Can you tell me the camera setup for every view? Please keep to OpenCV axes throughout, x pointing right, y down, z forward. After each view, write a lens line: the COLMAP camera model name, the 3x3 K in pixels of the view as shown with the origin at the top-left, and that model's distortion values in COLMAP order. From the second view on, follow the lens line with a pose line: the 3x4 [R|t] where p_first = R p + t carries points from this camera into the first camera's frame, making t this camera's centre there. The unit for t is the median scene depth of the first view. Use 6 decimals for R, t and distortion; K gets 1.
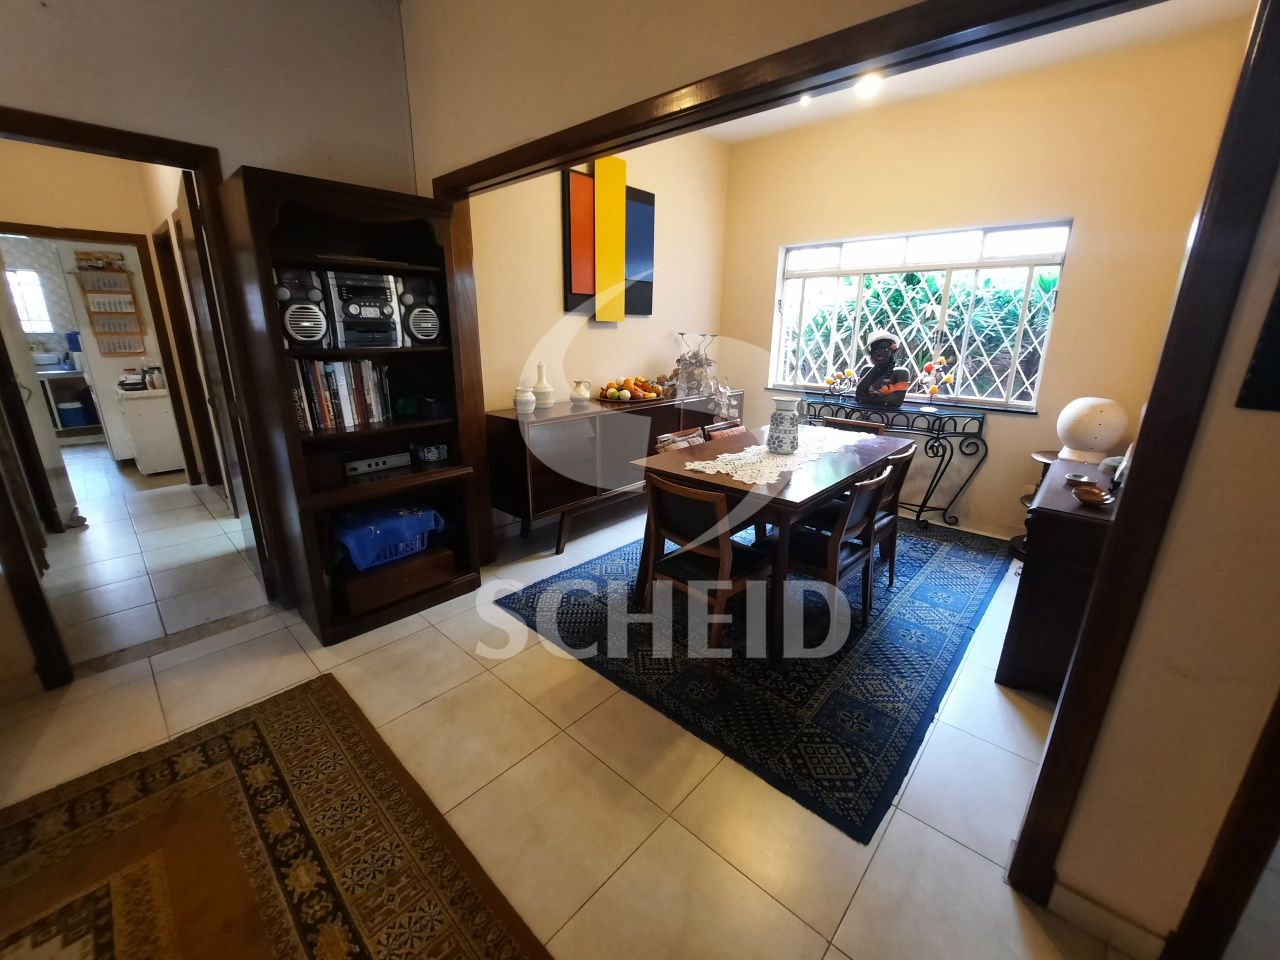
lens RADIAL K [[510.0, 0, 636.9], [0, 510.0, 476.1], [0, 0, 1]] dist [-0.014370, -0.000499]
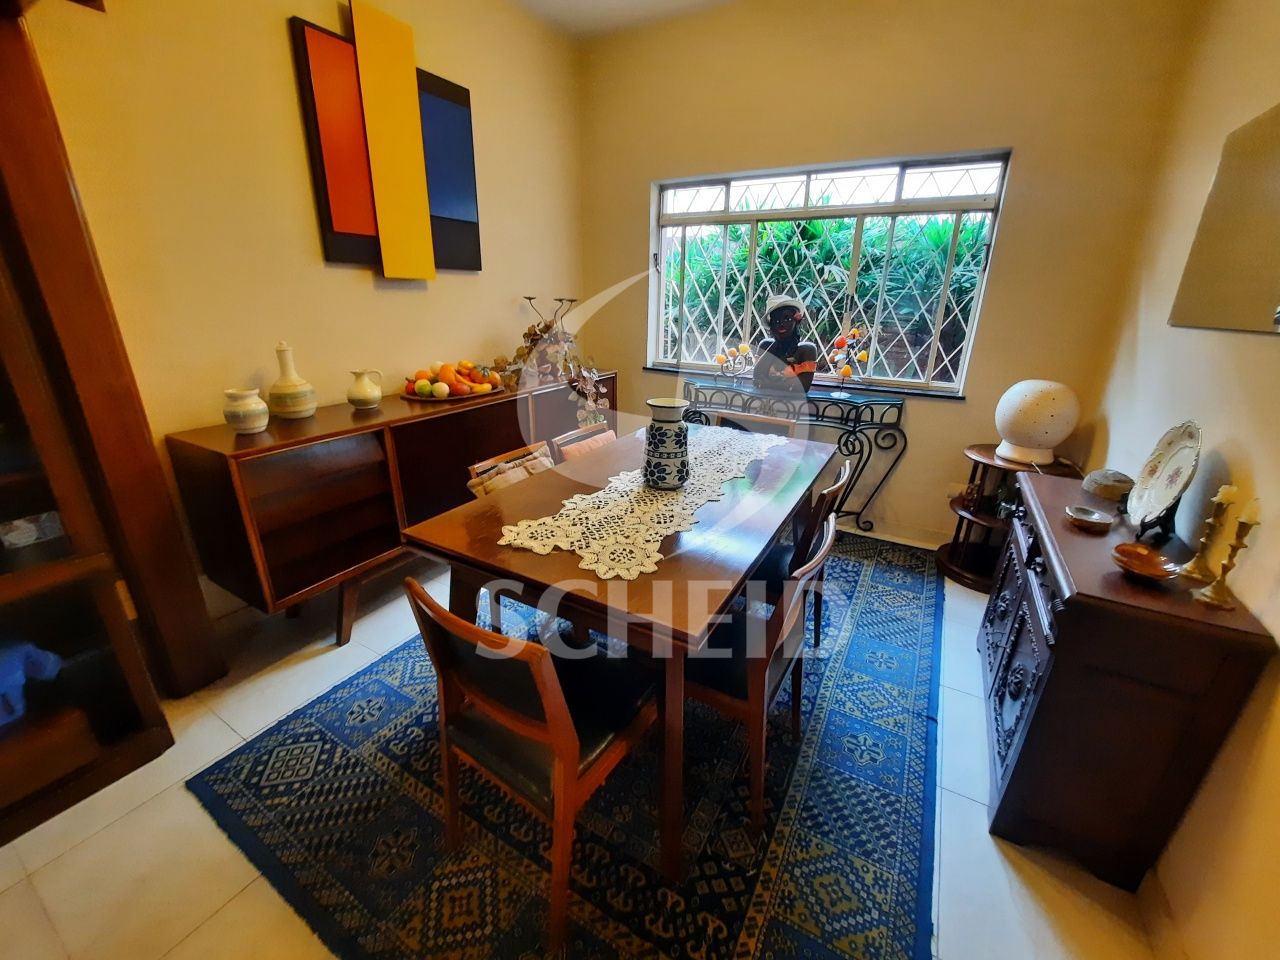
lens RADIAL K [[510.0, 0, 637.4], [0, 510.0, 479.6], [0, 0, 1]] dist [-0.014370, -0.000499]
pose [[0.976019, -0.068461, 0.206639, 0.085042], [0.054215, 0.995795, 0.073841, -0.075257], [-0.210826, -0.060867, 0.975627, 0.273977]]
